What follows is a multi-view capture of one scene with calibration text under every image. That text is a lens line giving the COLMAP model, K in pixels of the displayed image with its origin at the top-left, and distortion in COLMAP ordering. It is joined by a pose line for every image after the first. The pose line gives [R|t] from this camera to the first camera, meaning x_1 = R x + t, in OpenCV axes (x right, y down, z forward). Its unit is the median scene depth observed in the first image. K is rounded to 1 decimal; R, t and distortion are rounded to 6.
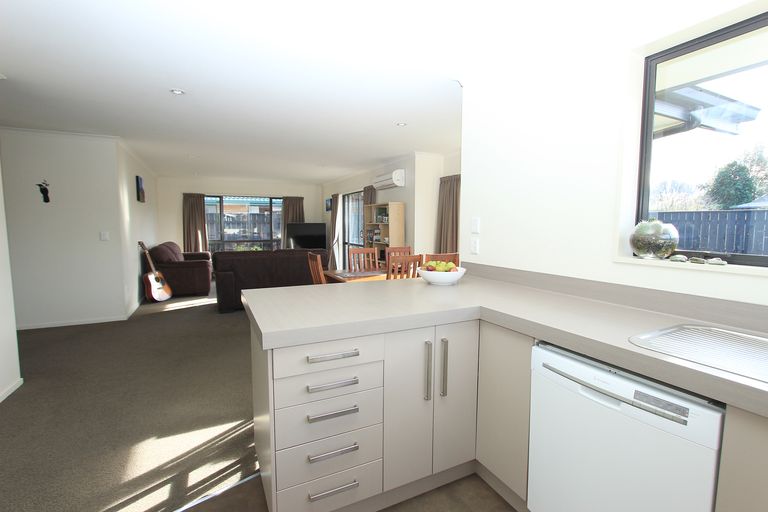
lens RADIAL K [[358.5, 0, 384.2], [0, 358.5, 256.0], [0, 0, 1]] dist [-0.006037, -0.000229]
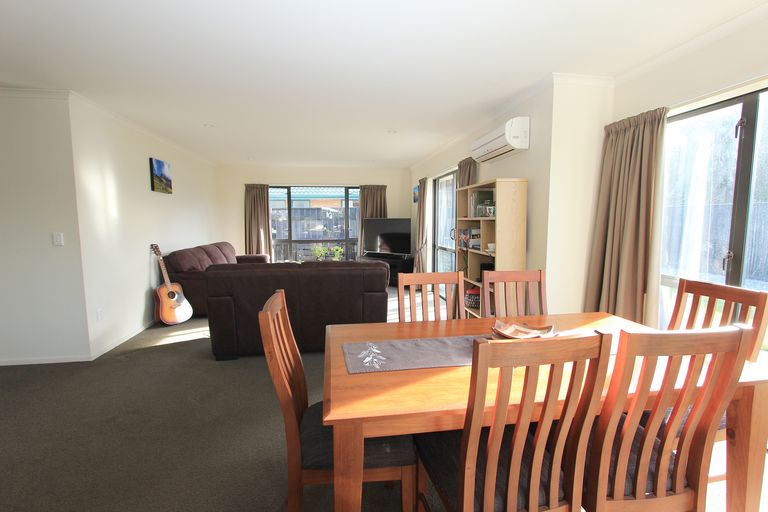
lens RADIAL K [[358.5, 0, 386.5], [0, 358.5, 254.3], [0, 0, 1]] dist [-0.006037, -0.000229]
pose [[0.955409, 0.022853, -0.294401, 0.013059], [-0.020808, 0.999733, 0.010078, -0.031562], [0.294552, -0.003502, 0.955629, 0.358126]]
